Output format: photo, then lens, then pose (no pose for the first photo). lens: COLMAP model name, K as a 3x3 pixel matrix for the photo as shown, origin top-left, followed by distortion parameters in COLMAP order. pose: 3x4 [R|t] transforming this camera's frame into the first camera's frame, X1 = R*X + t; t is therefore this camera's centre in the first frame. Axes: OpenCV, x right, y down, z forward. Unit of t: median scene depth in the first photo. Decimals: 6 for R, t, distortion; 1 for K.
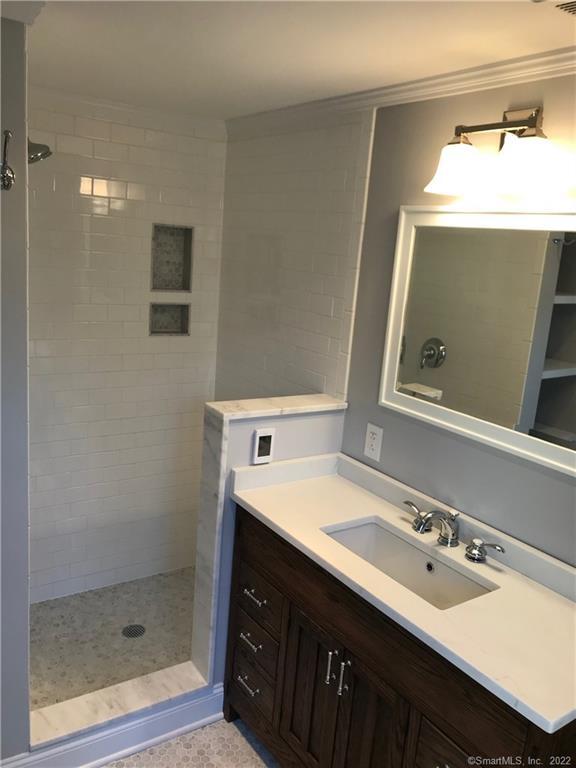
lens RADIAL K [[621.9, 0, 288.0], [0, 621.9, 384.0], [0, 0, 1]] dist [0.004730, -0.000642]
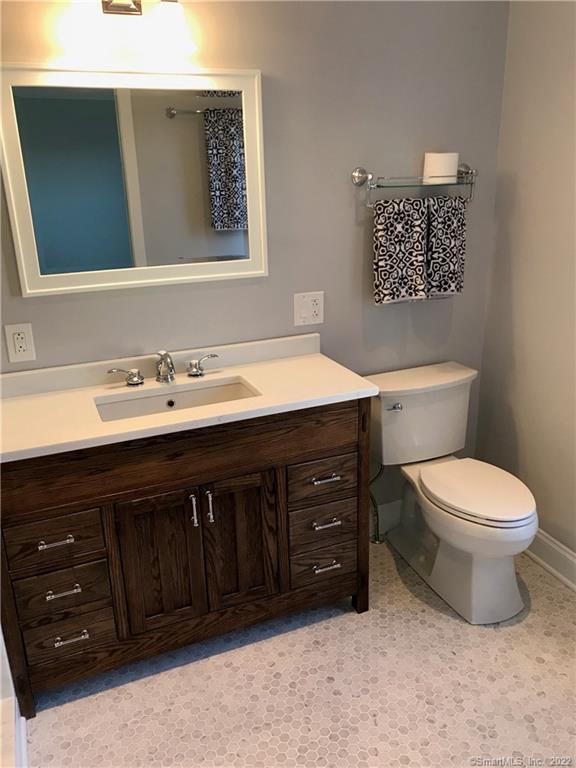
lens RADIAL K [[621.9, 0, 288.0], [0, 621.9, 384.0], [0, 0, 1]] dist [0.004730, -0.000642]
pose [[0.241699, -0.420751, 0.874386, -0.683760], [0.270253, 0.894637, 0.355792, -0.083082], [-0.931958, 0.150311, 0.329942, 0.405458]]
